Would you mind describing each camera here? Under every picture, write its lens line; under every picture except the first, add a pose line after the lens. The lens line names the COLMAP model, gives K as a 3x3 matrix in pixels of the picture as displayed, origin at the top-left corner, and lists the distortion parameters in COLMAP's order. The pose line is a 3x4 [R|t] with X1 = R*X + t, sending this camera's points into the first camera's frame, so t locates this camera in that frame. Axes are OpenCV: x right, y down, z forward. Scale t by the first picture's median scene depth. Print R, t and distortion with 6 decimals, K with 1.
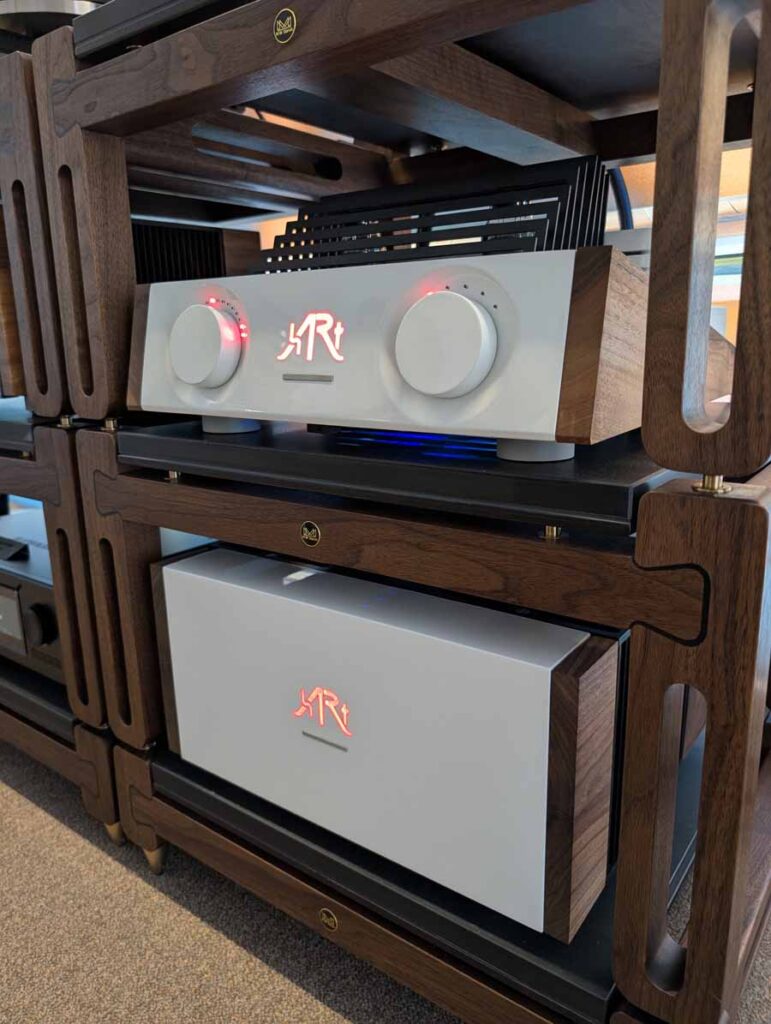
lens RADIAL K [[742.9, 0, 396.6], [0, 742.9, 492.5], [0, 0, 1]] dist [0.023624, -0.038525]
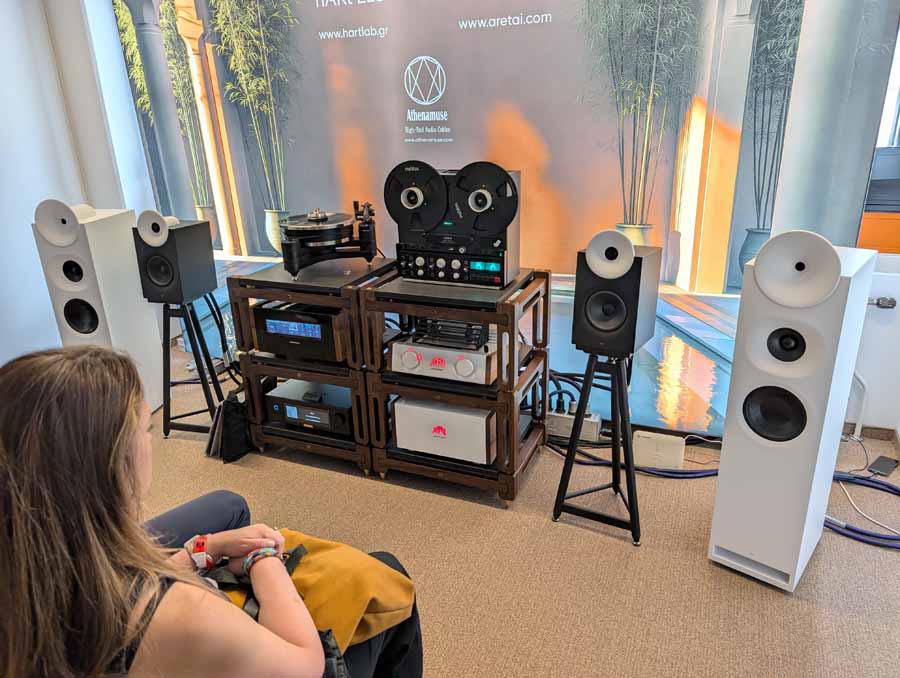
lens RADIAL K [[653.0, 0, 451.7], [0, 653.0, 335.3], [0, 0, 1]] dist [0.023624, -0.038525]
pose [[0.974384, -0.086246, 0.207694, -0.755537], [0.059249, 0.989361, 0.132872, -0.790144], [-0.216944, -0.117163, 0.969128, -2.742914]]
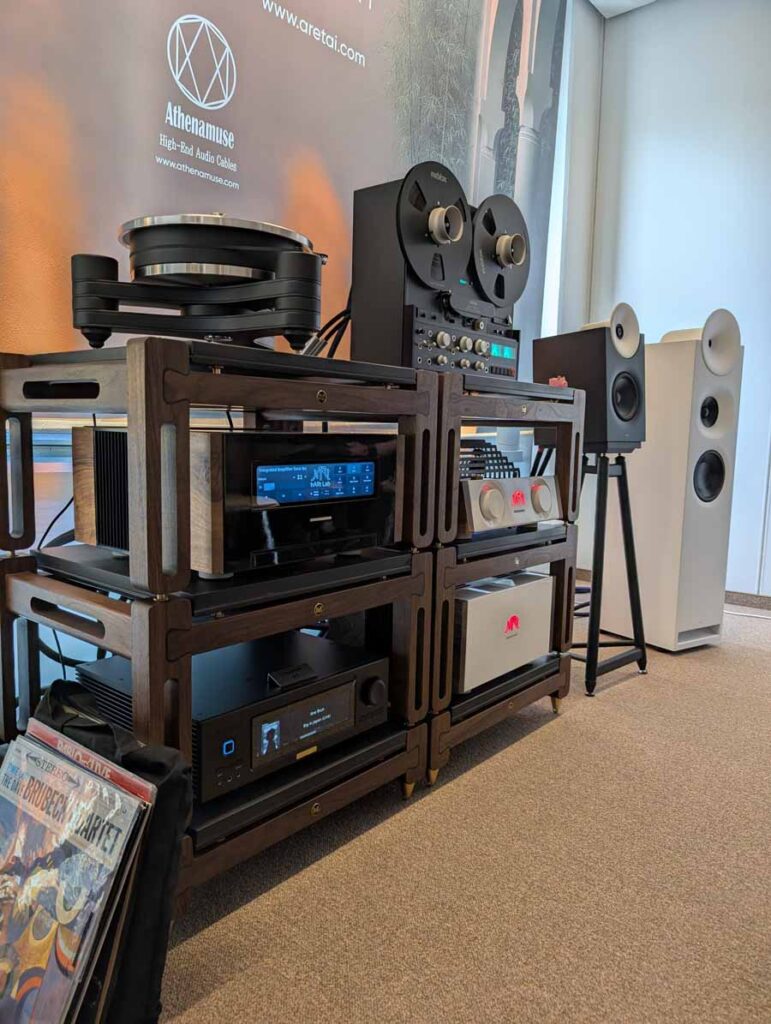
lens RADIAL K [[742.9, 0, 389.8], [0, 742.9, 517.0], [0, 0, 1]] dist [0.023624, -0.038525]
pose [[0.056601, -0.091098, 0.994232, -2.615453], [0.194557, 0.977744, 0.078512, -0.383098], [-0.979257, 0.188991, 0.073065, 1.048571]]
